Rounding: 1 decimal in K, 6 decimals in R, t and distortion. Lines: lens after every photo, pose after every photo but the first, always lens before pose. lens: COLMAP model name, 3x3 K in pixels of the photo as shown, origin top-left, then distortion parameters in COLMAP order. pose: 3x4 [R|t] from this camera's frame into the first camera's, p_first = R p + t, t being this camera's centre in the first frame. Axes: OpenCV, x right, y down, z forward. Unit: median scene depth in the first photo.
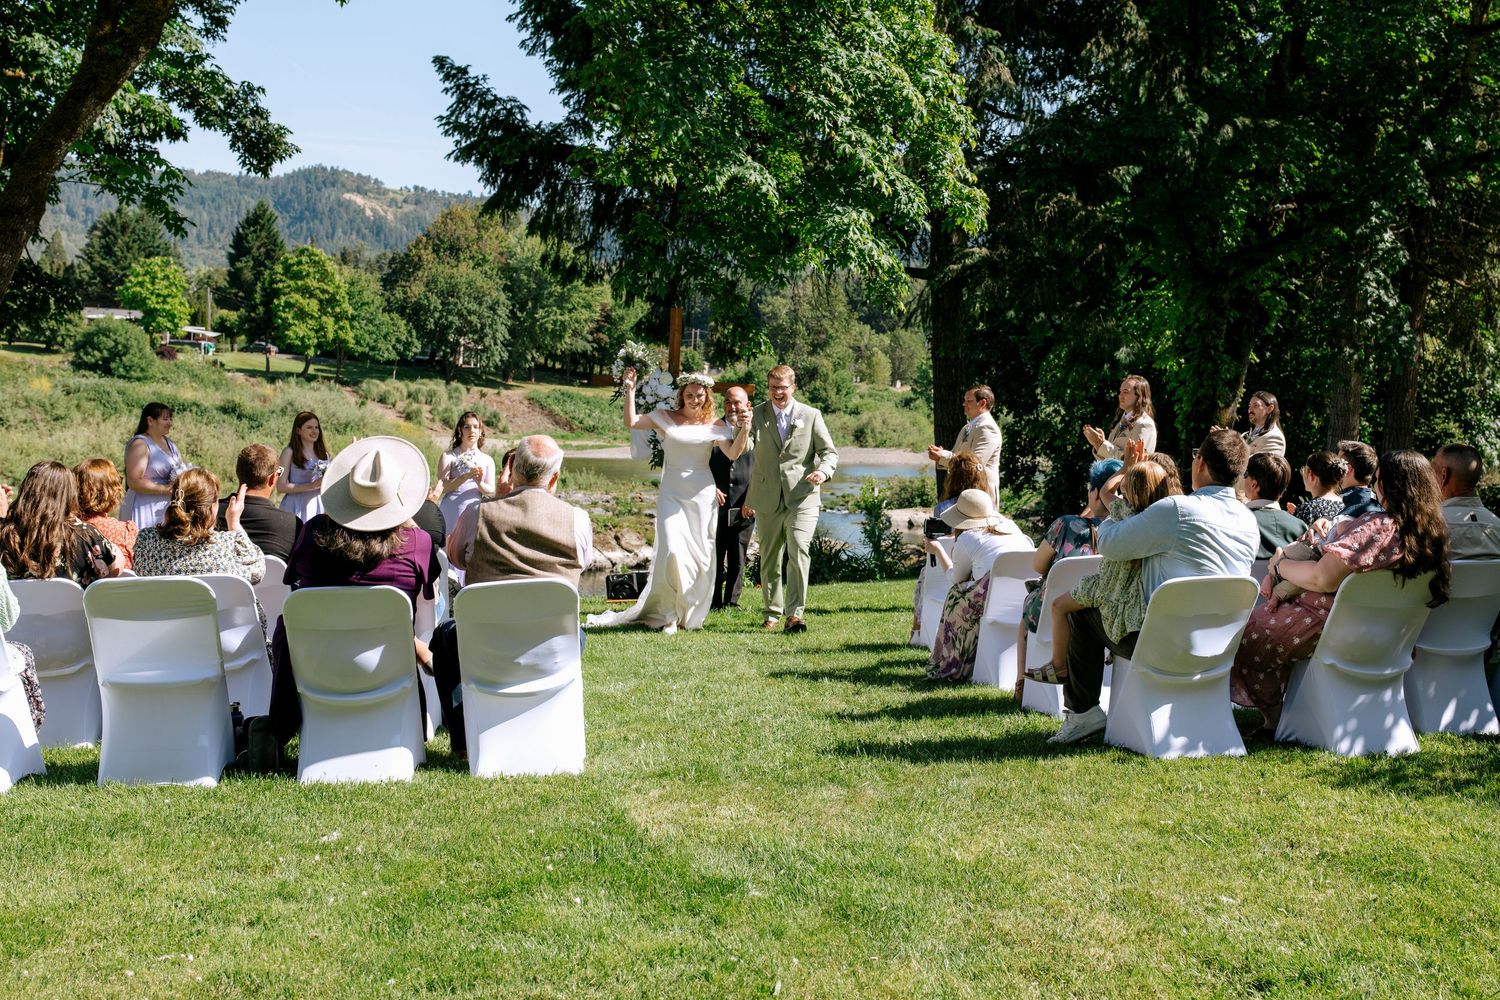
lens RADIAL K [[2729.1, 0, 743.2], [0, 2729.1, 570.3], [0, 0, 1]] dist [0.024831, 0.299175]
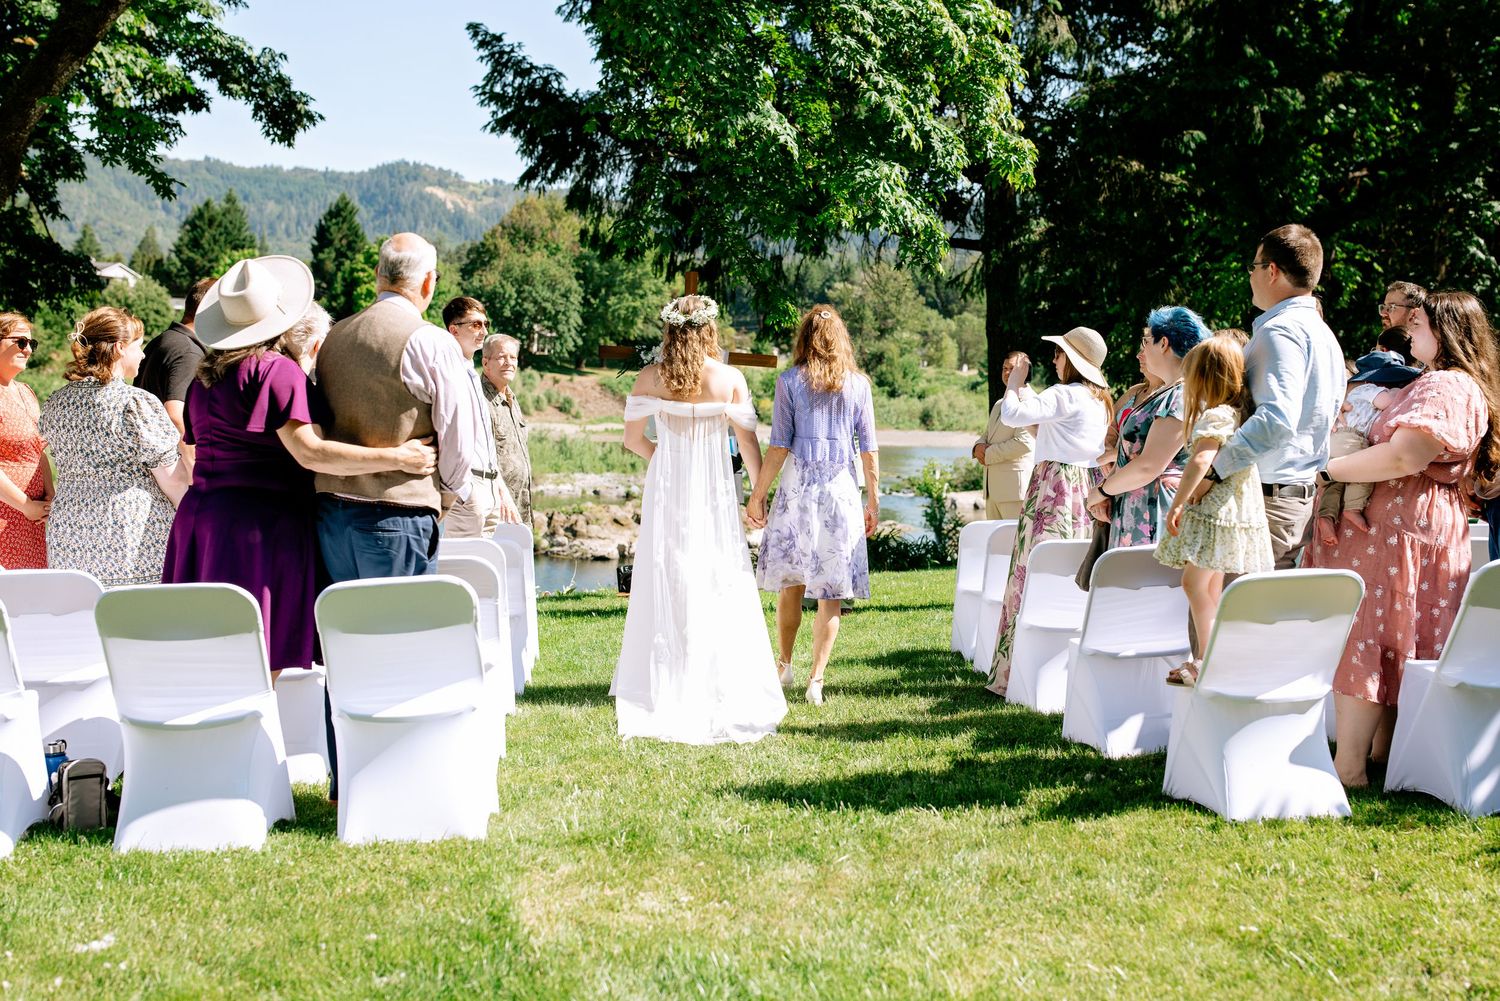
lens RADIAL K [[2465.2, 0, 750.0], [0, 2465.2, 500.5], [0, 0, 1]] dist [0.042158, 0.123558]
pose [[0.999263, -0.001214, -0.038358, 0.019172], [0.000487, 0.999820, -0.018972, -0.003231], [0.038374, 0.018939, 0.999084, 0.134058]]
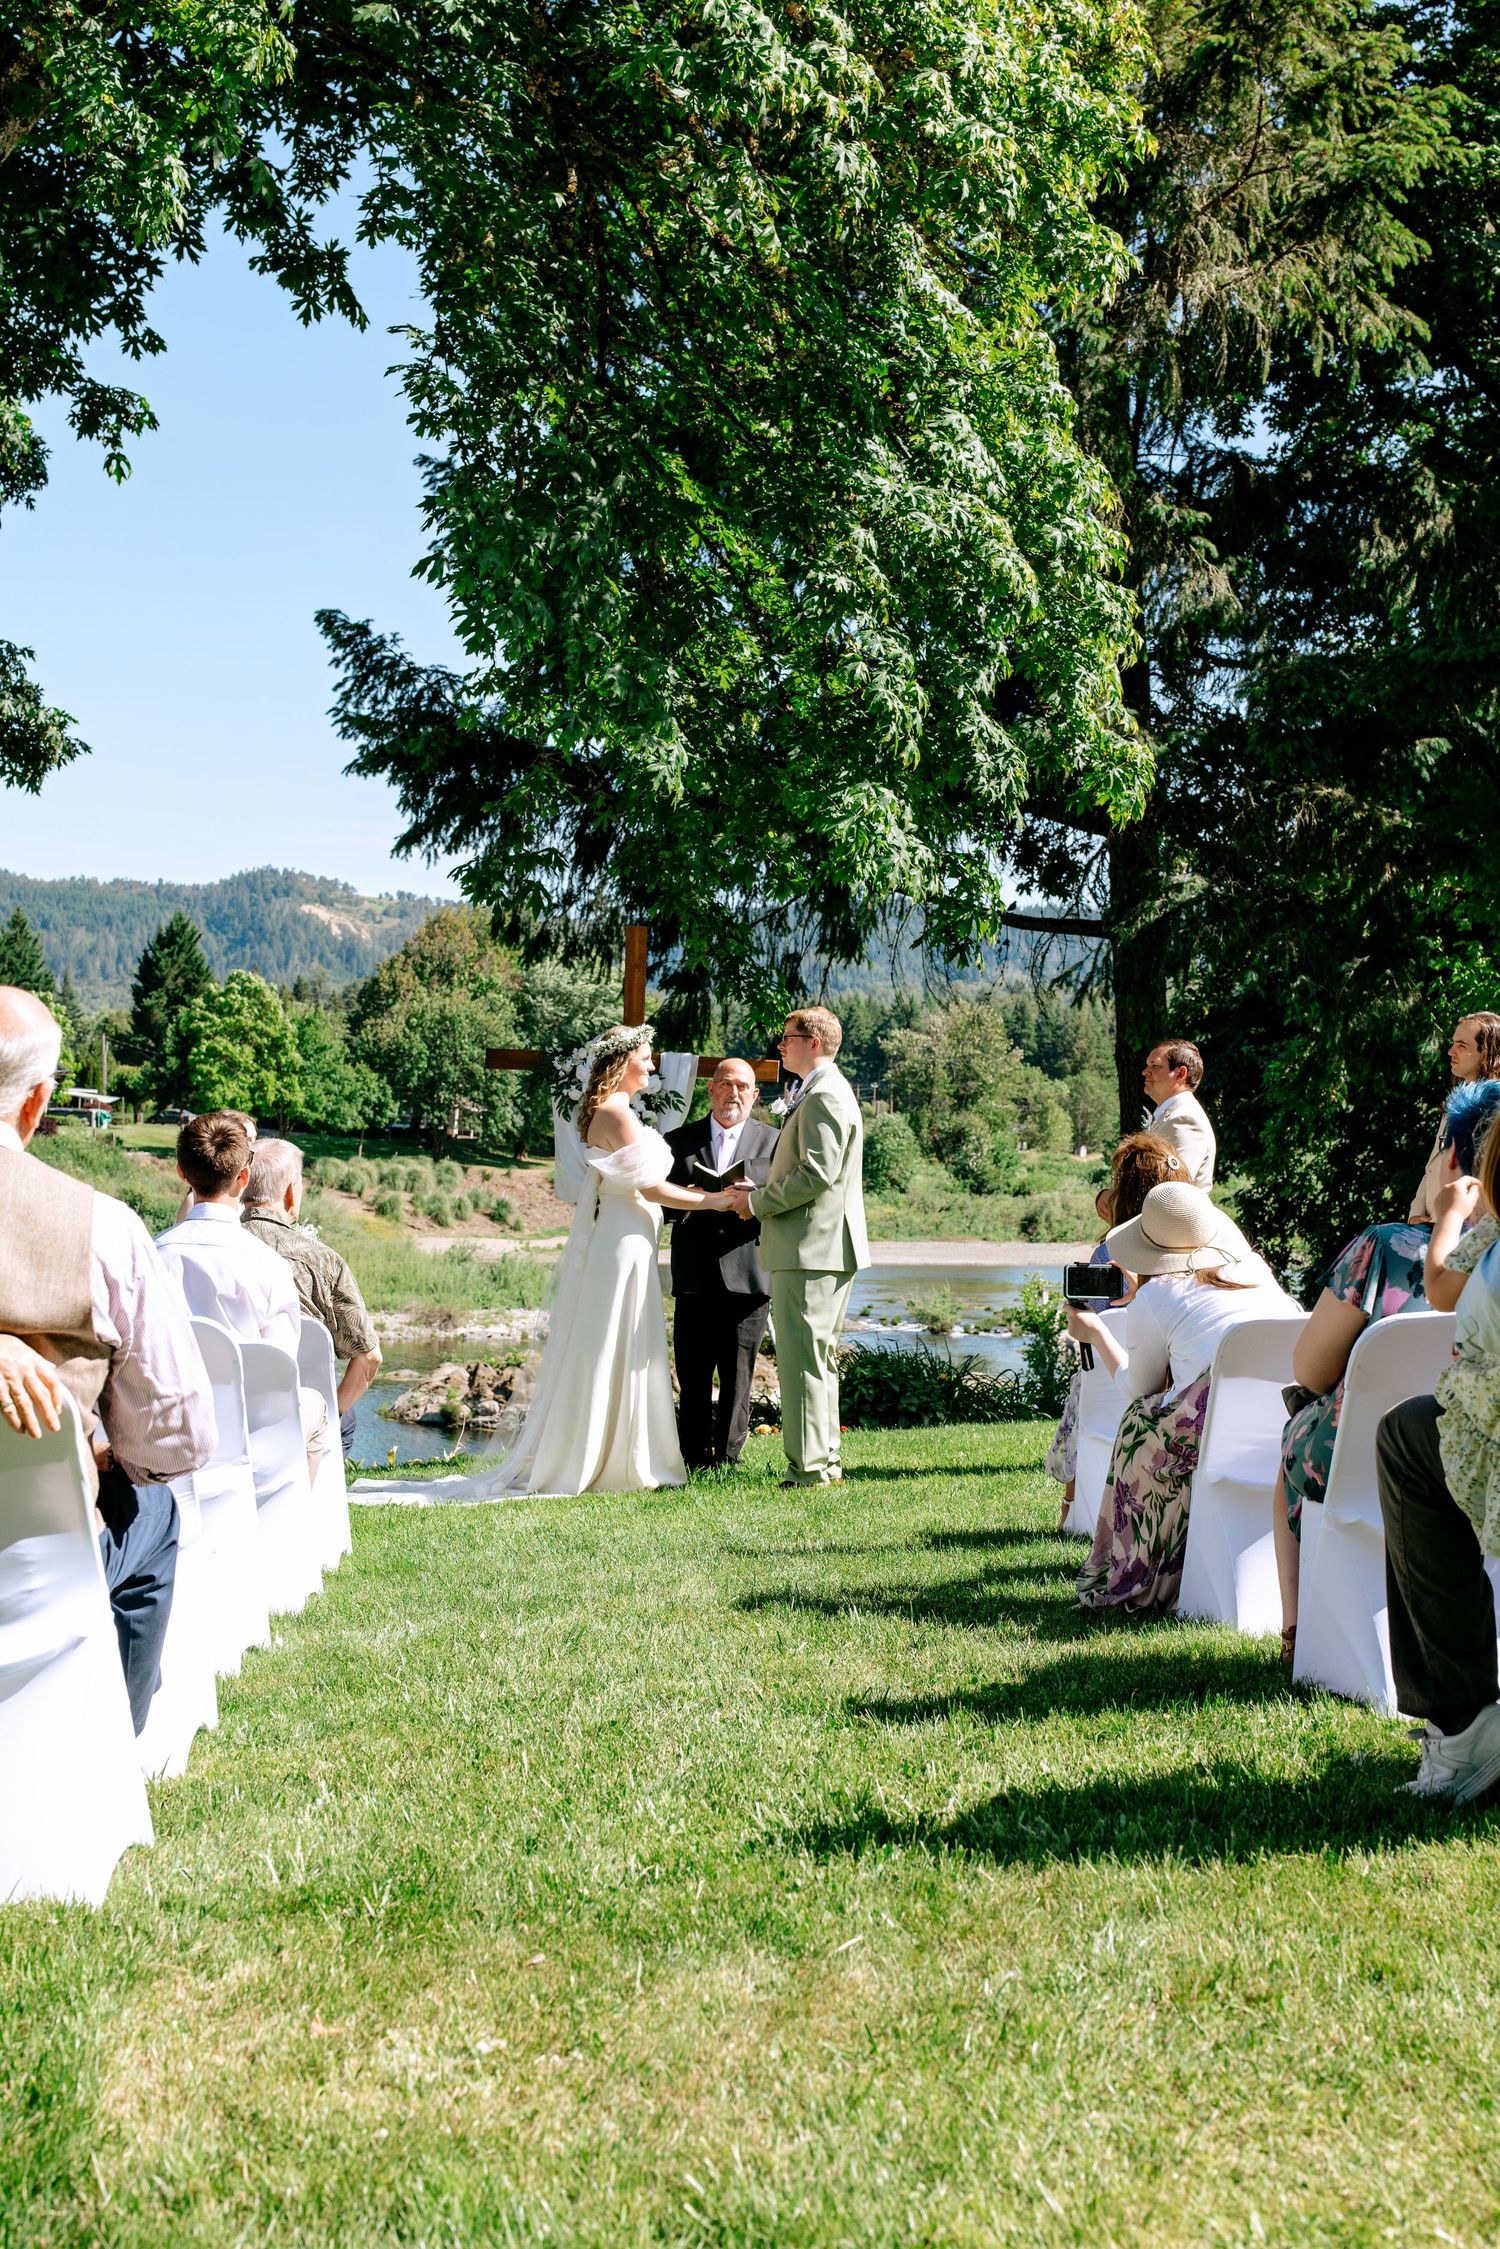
lens RADIAL K [[3334.4, 0, 663.9], [0, 3334.4, 1072.5], [0, 0, 1]] dist [0.014805, 0.052749]
pose [[0.996968, -0.020405, -0.075087, 0.023326], [0.012031, 0.993821, -0.110338, 0.006378], [0.076875, 0.109100, 0.991054, 0.240105]]
